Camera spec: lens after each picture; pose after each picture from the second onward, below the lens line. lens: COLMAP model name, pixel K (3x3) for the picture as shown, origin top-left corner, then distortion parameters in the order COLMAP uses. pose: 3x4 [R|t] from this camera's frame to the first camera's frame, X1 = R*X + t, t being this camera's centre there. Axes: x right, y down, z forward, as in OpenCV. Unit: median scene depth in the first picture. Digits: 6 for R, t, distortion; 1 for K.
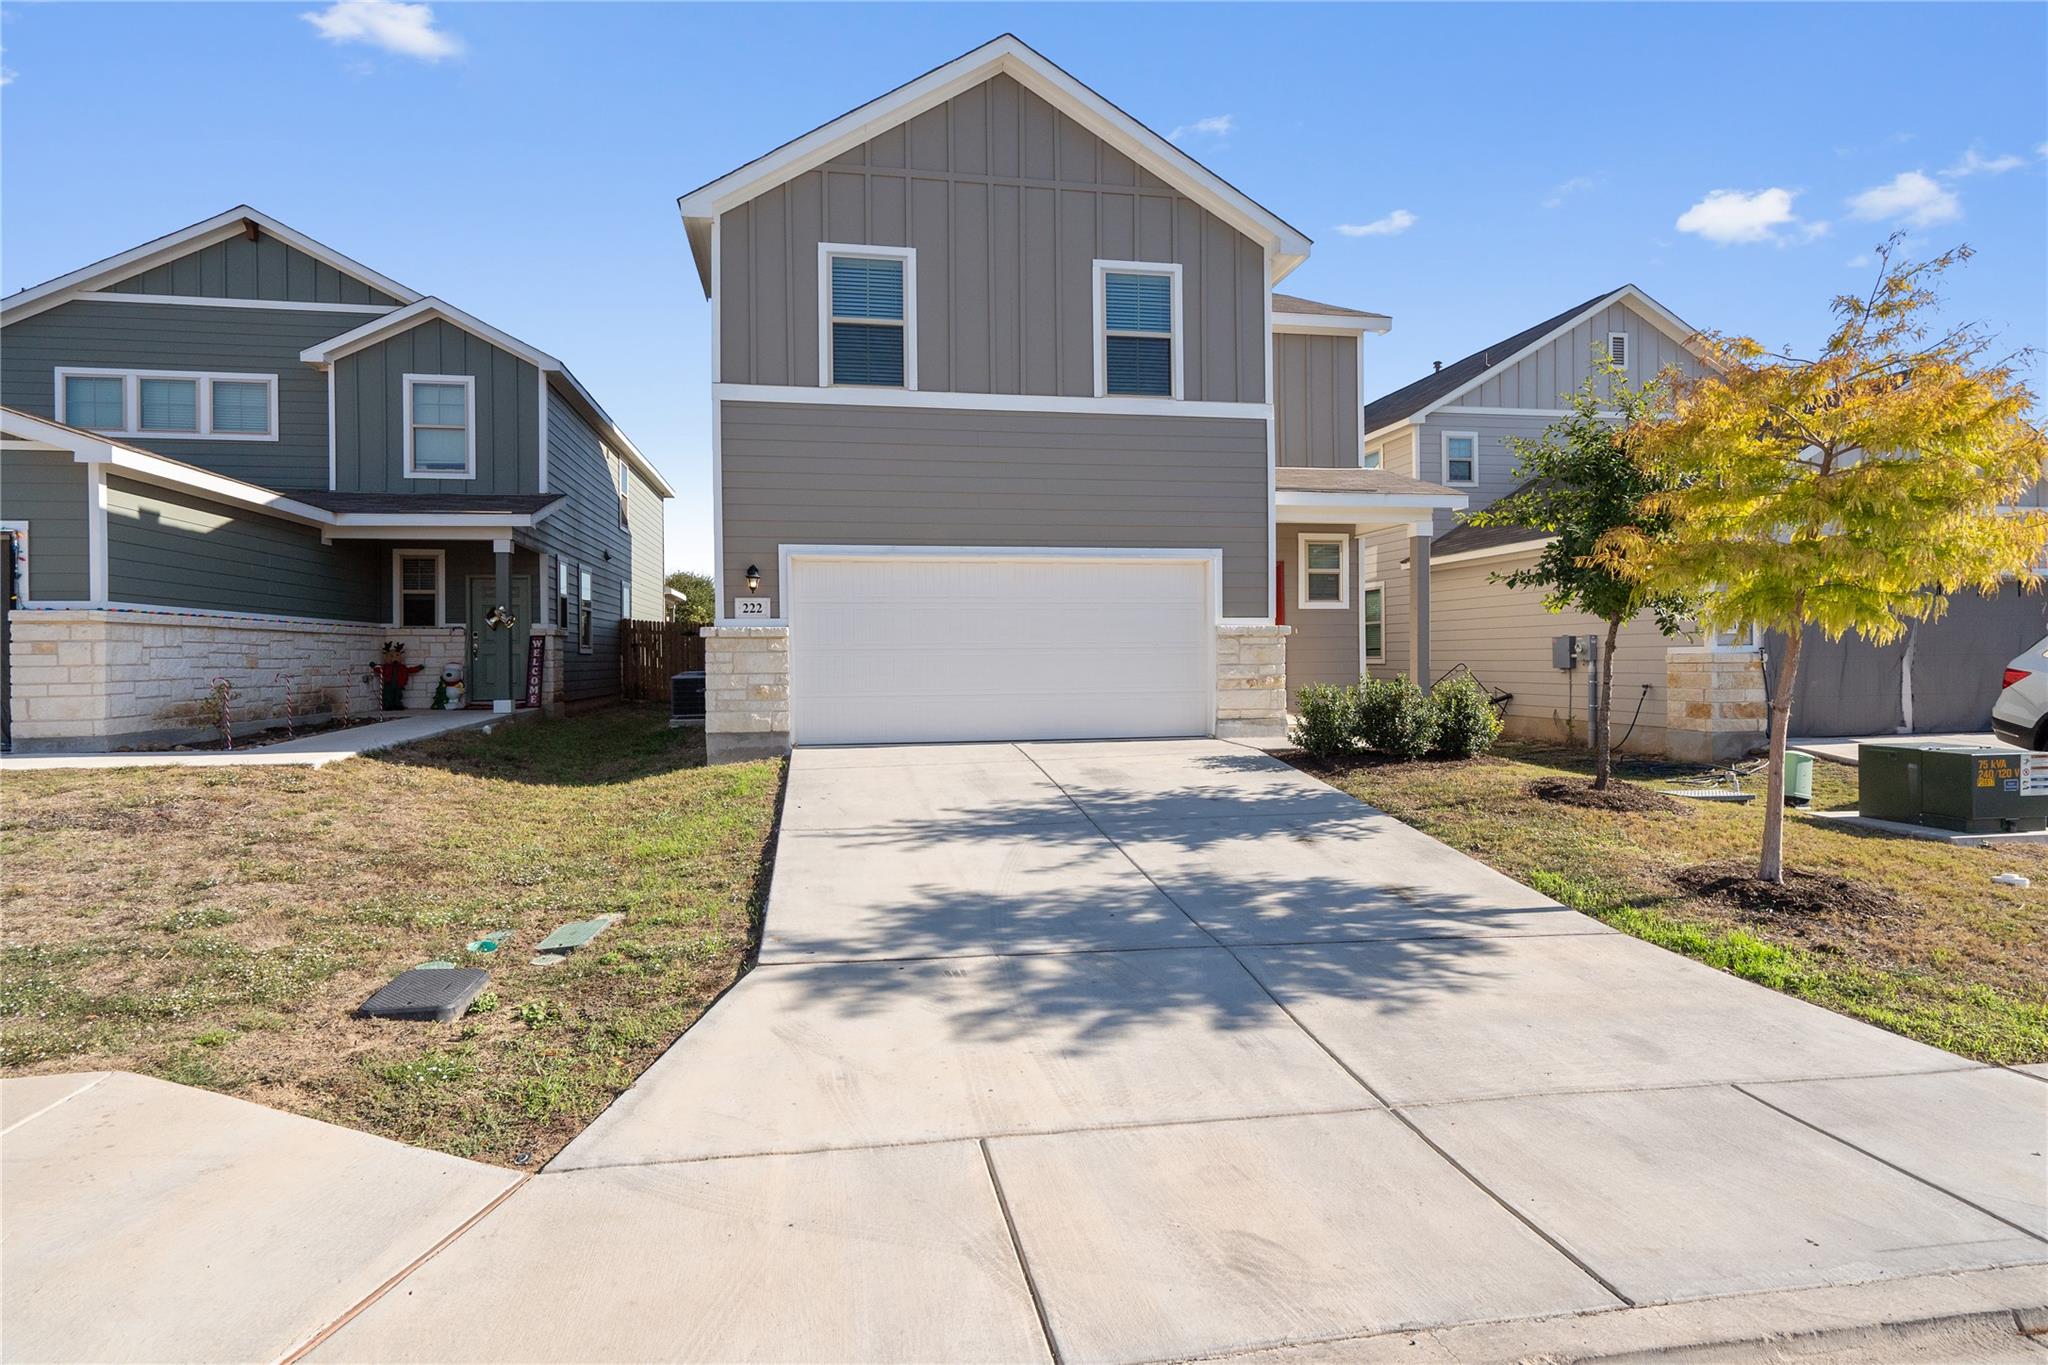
lens RADIAL K [[1059.6, 0, 953.5], [0, 1059.6, 655.0], [0, 0, 1]] dist [-0.001013, 0.002660]
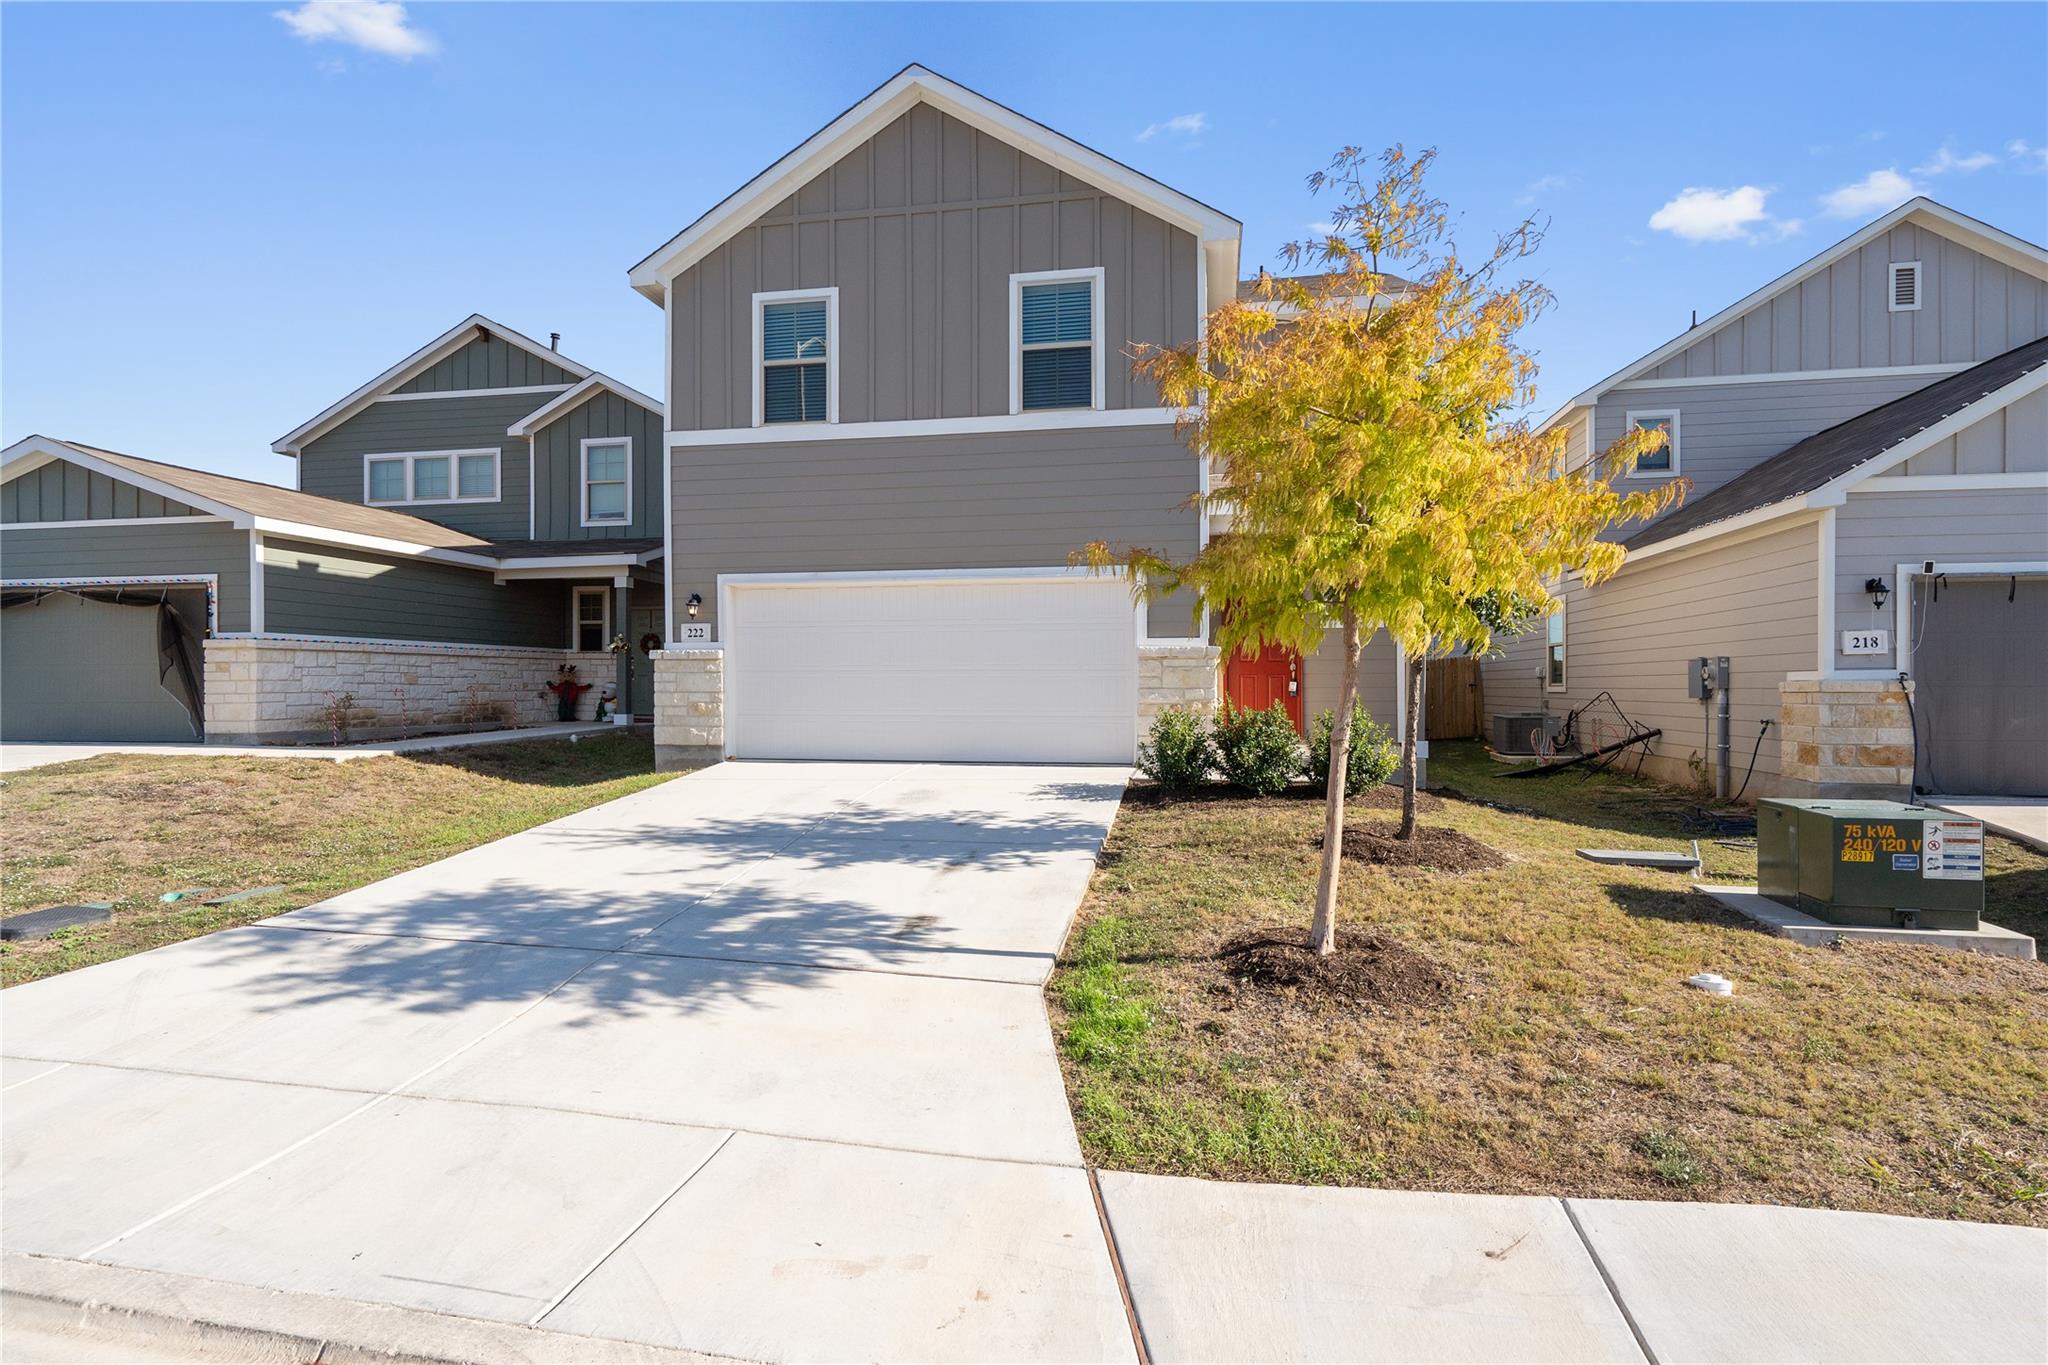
lens RADIAL K [[1059.6, 0, 1002.5], [0, 1059.6, 682.6], [0, 0, 1]] dist [-0.001013, 0.002660]
pose [[0.932774, 0.006998, -0.360395, 0.481090], [-0.006624, 0.999975, 0.002273, 0.002823], [0.360402, 0.000267, 0.932797, 0.081147]]
